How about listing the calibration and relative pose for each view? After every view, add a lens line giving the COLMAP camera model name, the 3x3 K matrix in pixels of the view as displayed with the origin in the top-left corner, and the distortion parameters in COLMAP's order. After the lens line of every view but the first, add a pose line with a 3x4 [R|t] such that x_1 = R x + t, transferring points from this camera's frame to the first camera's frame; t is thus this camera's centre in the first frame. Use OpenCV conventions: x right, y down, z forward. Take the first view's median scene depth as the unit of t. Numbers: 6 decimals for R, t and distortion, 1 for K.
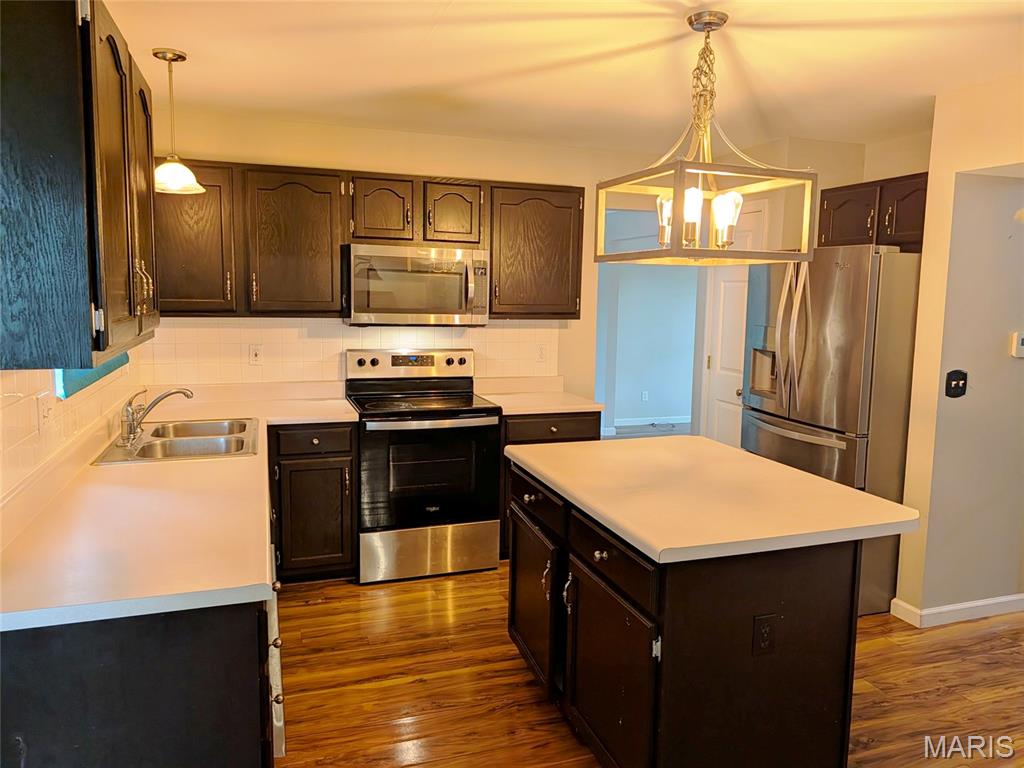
lens RADIAL K [[741.1, 0, 517.7], [0, 741.1, 376.5], [0, 0, 1]] dist [0.021852, -0.015670]
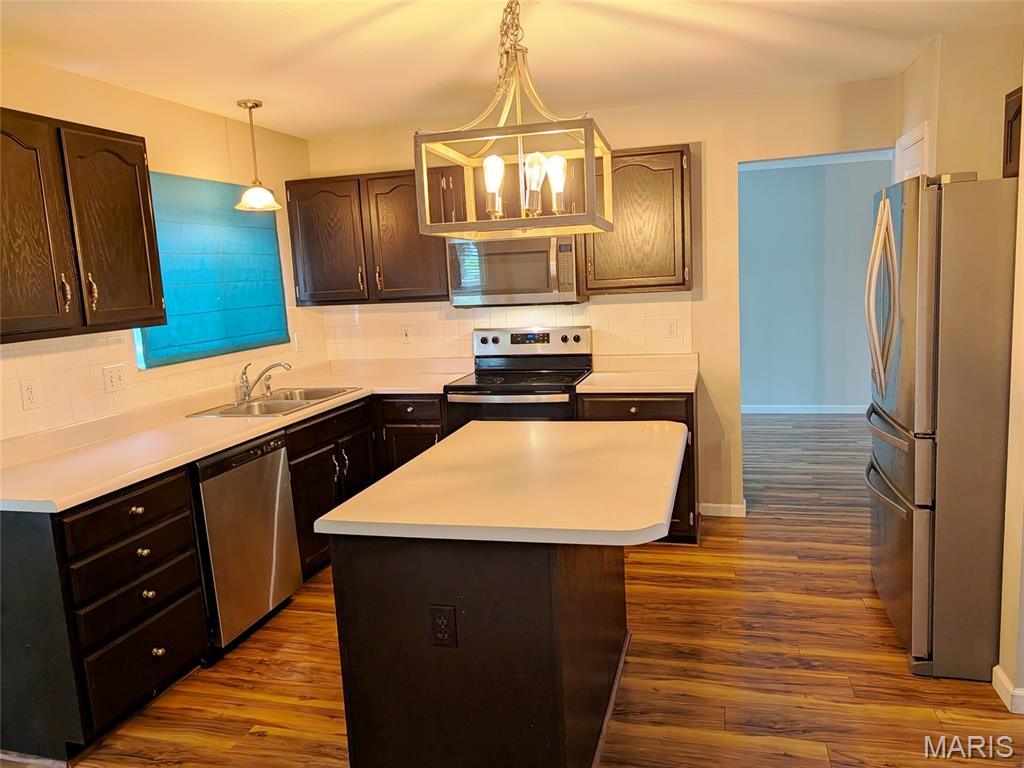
lens RADIAL K [[741.1, 0, 517.4], [0, 741.1, 383.9], [0, 0, 1]] dist [0.021852, -0.015670]
pose [[0.818783, 0.026598, -0.573486, 0.471985], [-0.001190, 0.999003, 0.044634, -0.004101], [0.574102, -0.035864, 0.817998, 0.139820]]
